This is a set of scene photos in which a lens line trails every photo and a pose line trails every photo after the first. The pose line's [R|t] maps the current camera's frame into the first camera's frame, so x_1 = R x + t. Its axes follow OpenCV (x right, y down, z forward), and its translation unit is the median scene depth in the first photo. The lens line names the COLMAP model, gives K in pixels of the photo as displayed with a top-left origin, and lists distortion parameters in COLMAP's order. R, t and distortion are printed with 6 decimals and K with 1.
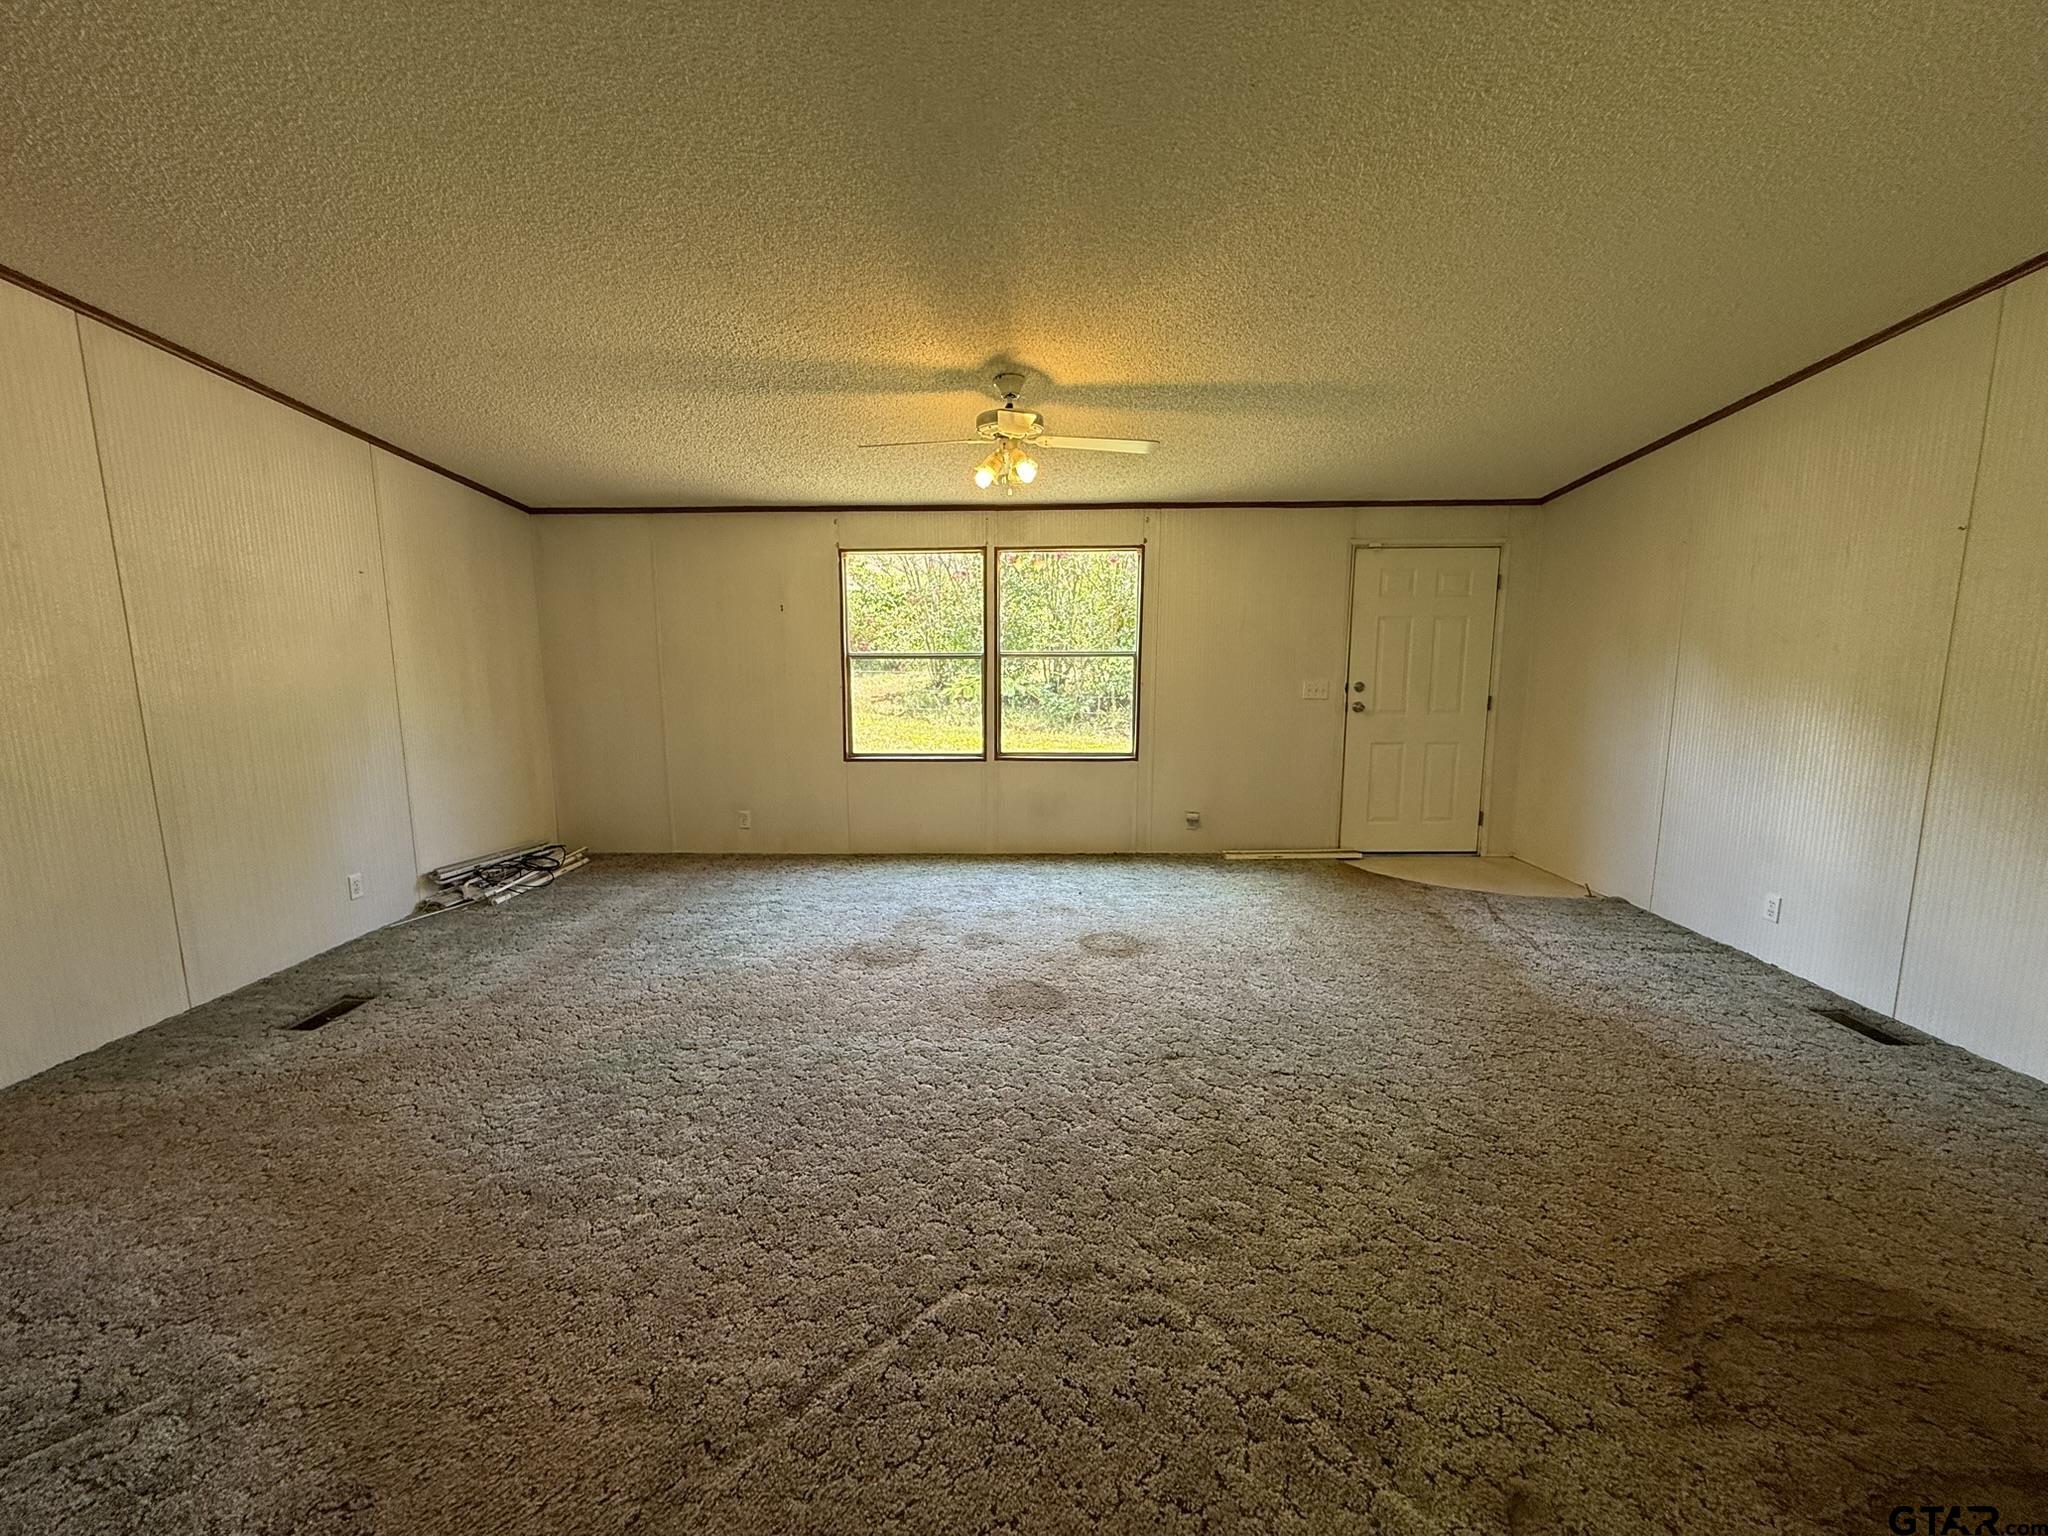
lens RADIAL K [[820.2, 0, 1018.3], [0, 820.2, 768.4], [0, 0, 1]] dist [0.001460, -0.000185]
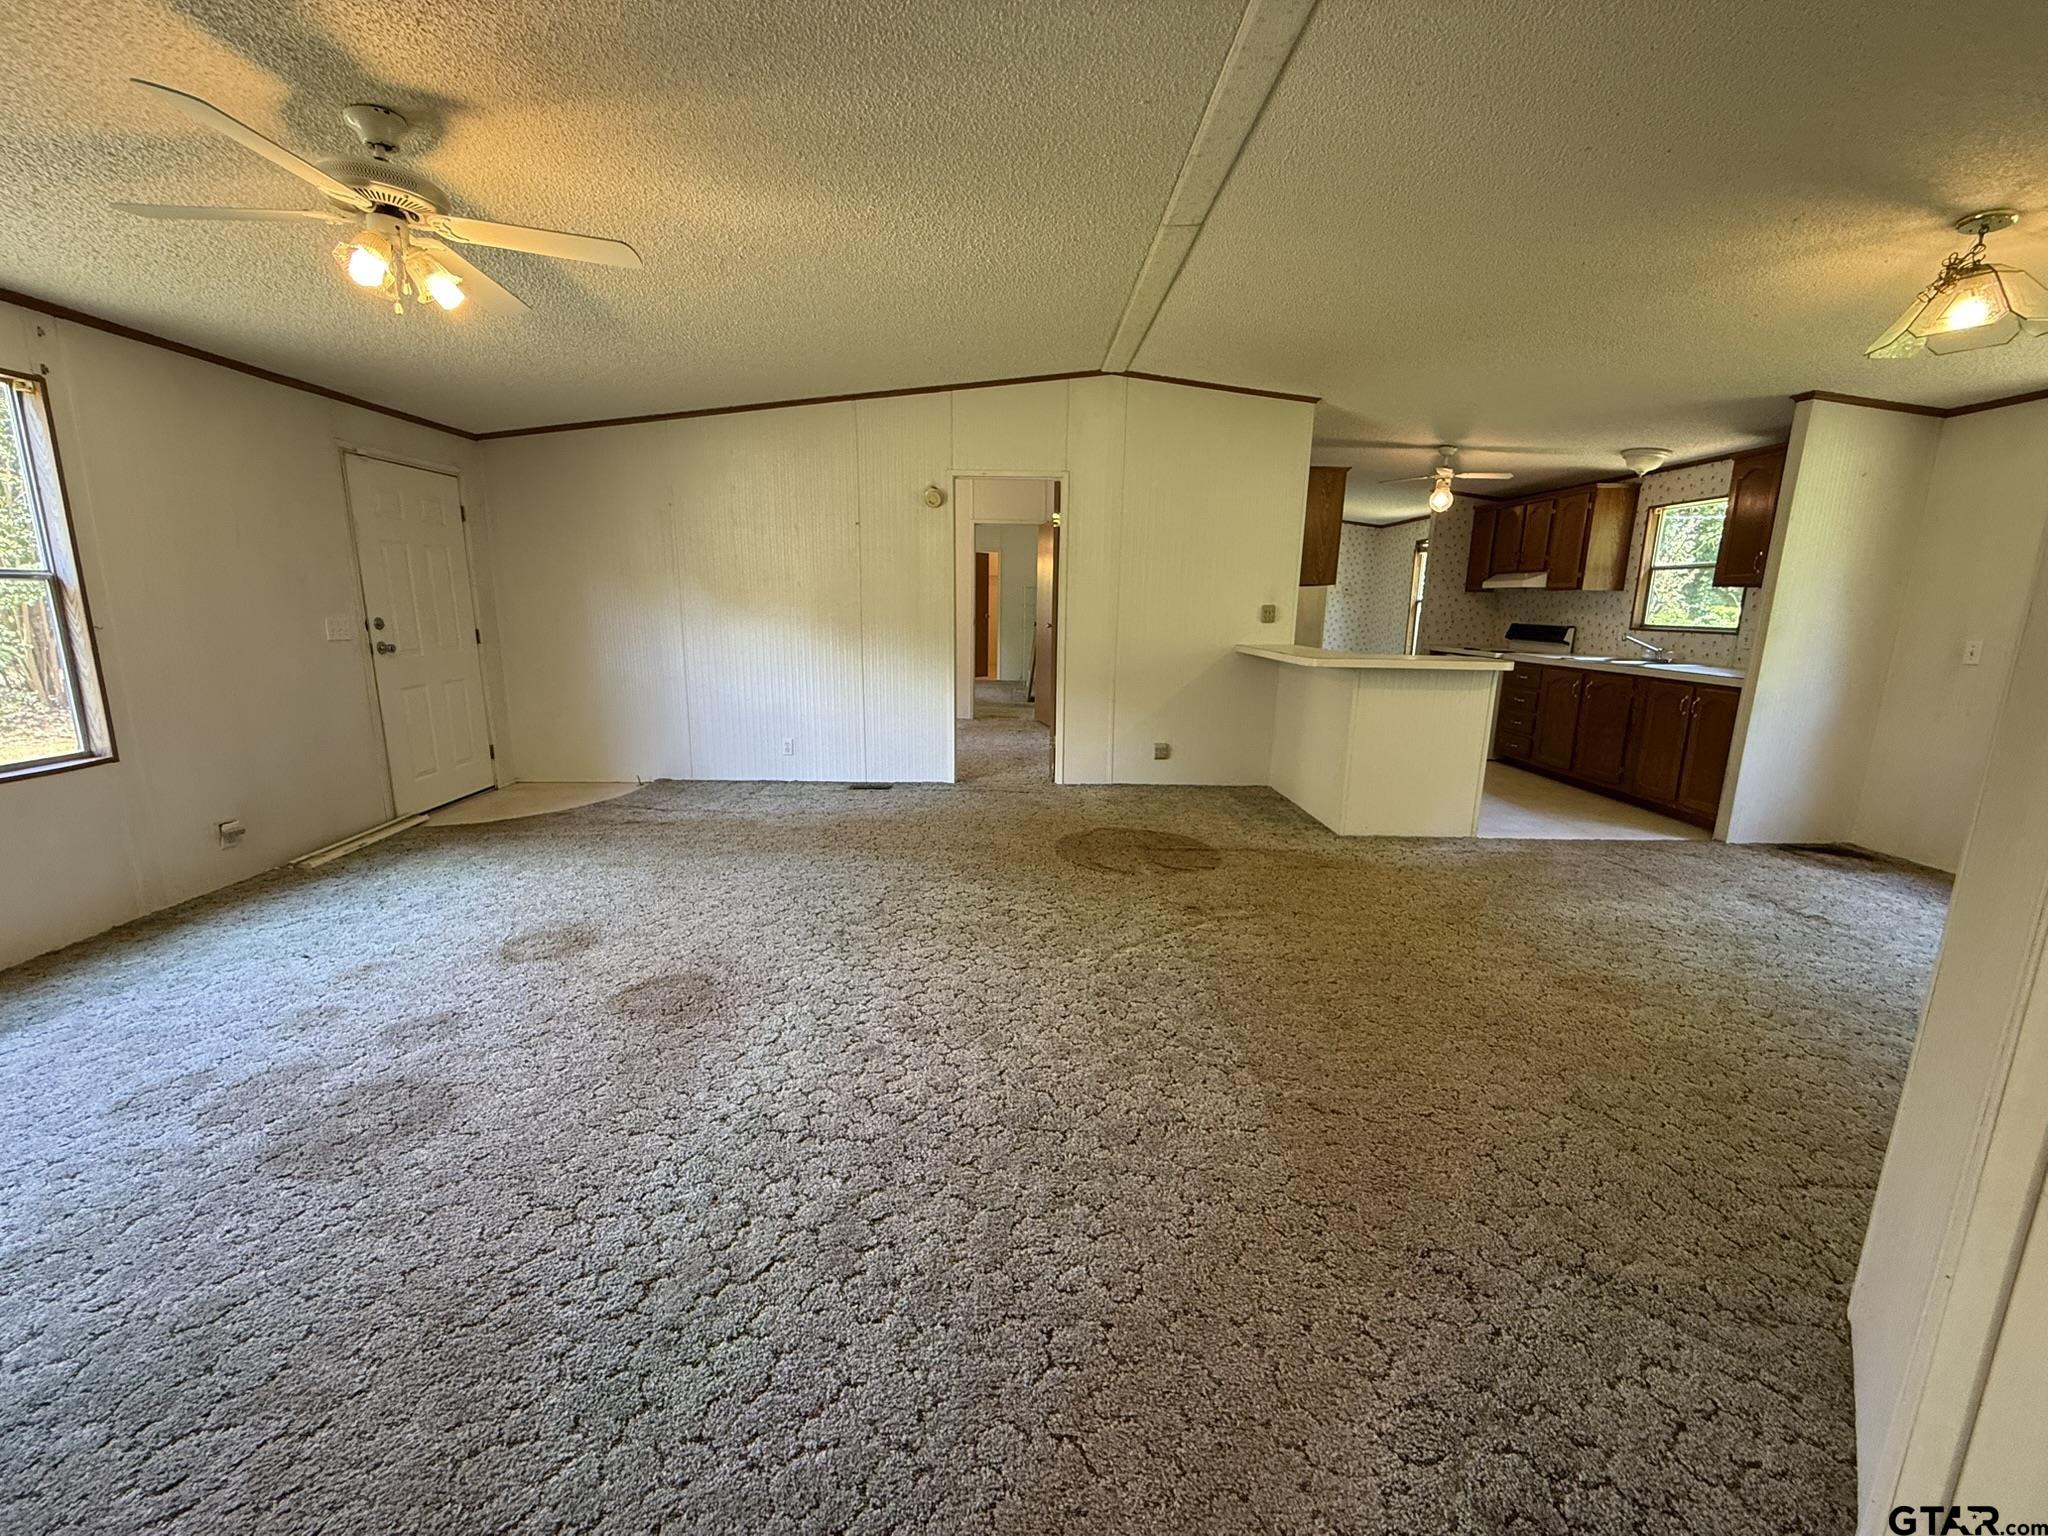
lens RADIAL K [[820.2, 0, 1018.3], [0, 820.2, 768.4], [0, 0, 1]] dist [0.001460, -0.000185]
pose [[-0.039144, -0.199562, 0.979103, -0.536732], [0.134110, 0.969940, 0.203056, -0.044069], [-0.990193, 0.139256, -0.011204, 0.438846]]
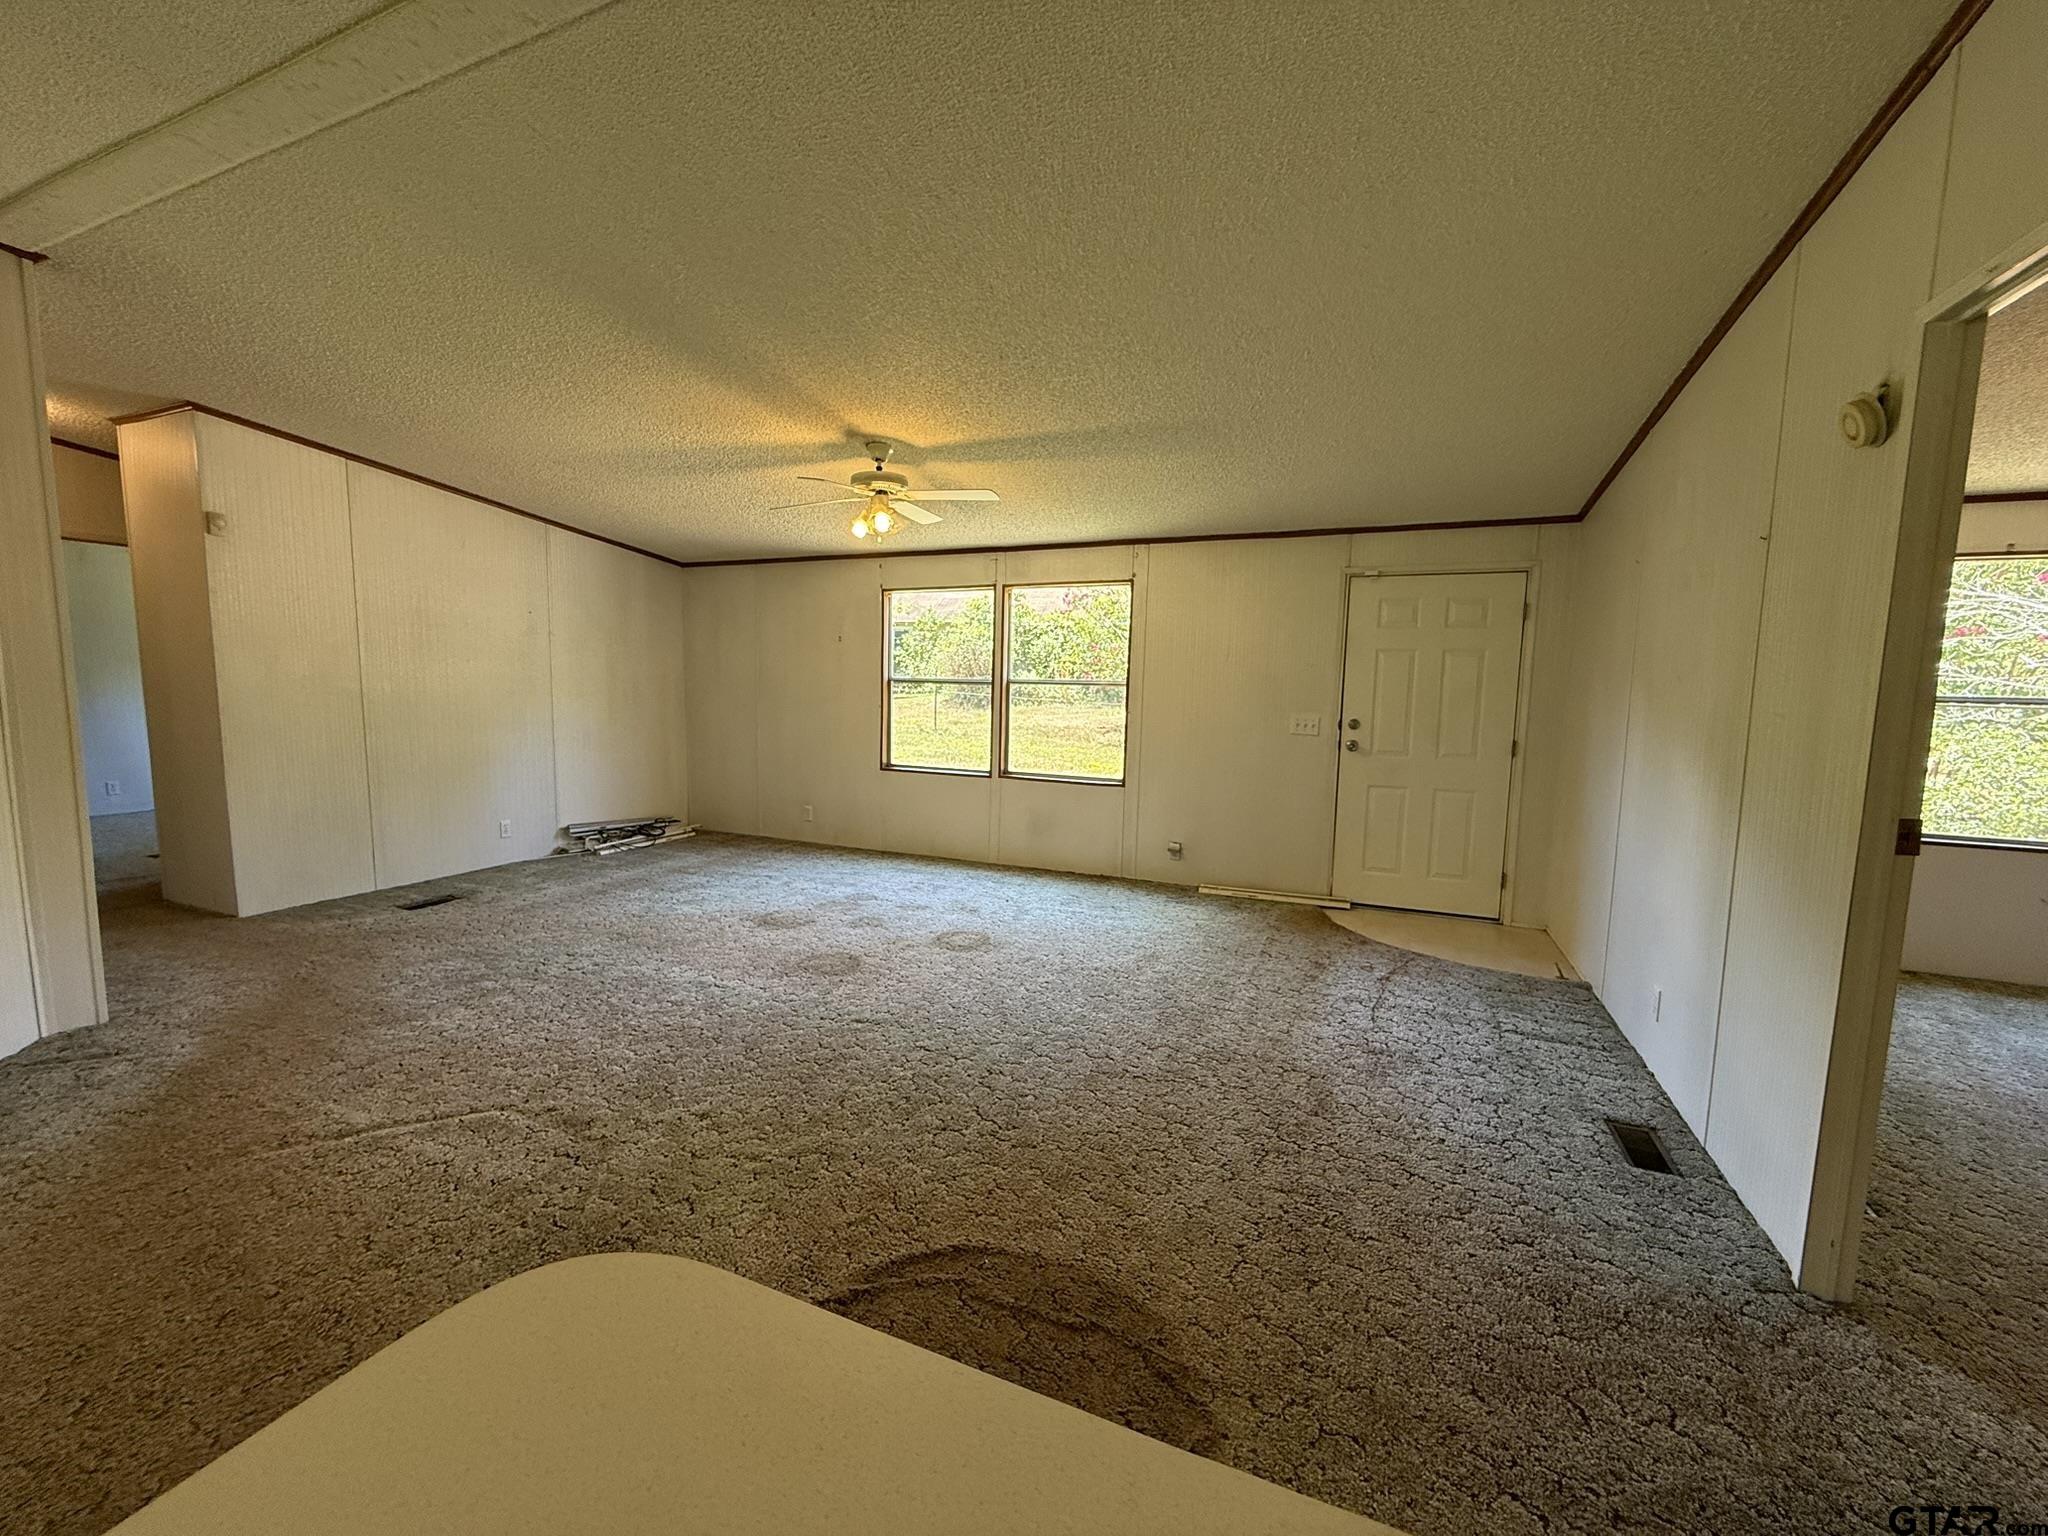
lens RADIAL K [[820.2, 0, 1018.3], [0, 820.2, 768.4], [0, 0, 1]] dist [0.001460, -0.000185]
pose [[0.925535, 0.061436, -0.373645, 0.478144], [-0.077345, 0.996619, -0.027720, 0.007259], [0.370679, 0.054556, 0.927157, -0.004413]]
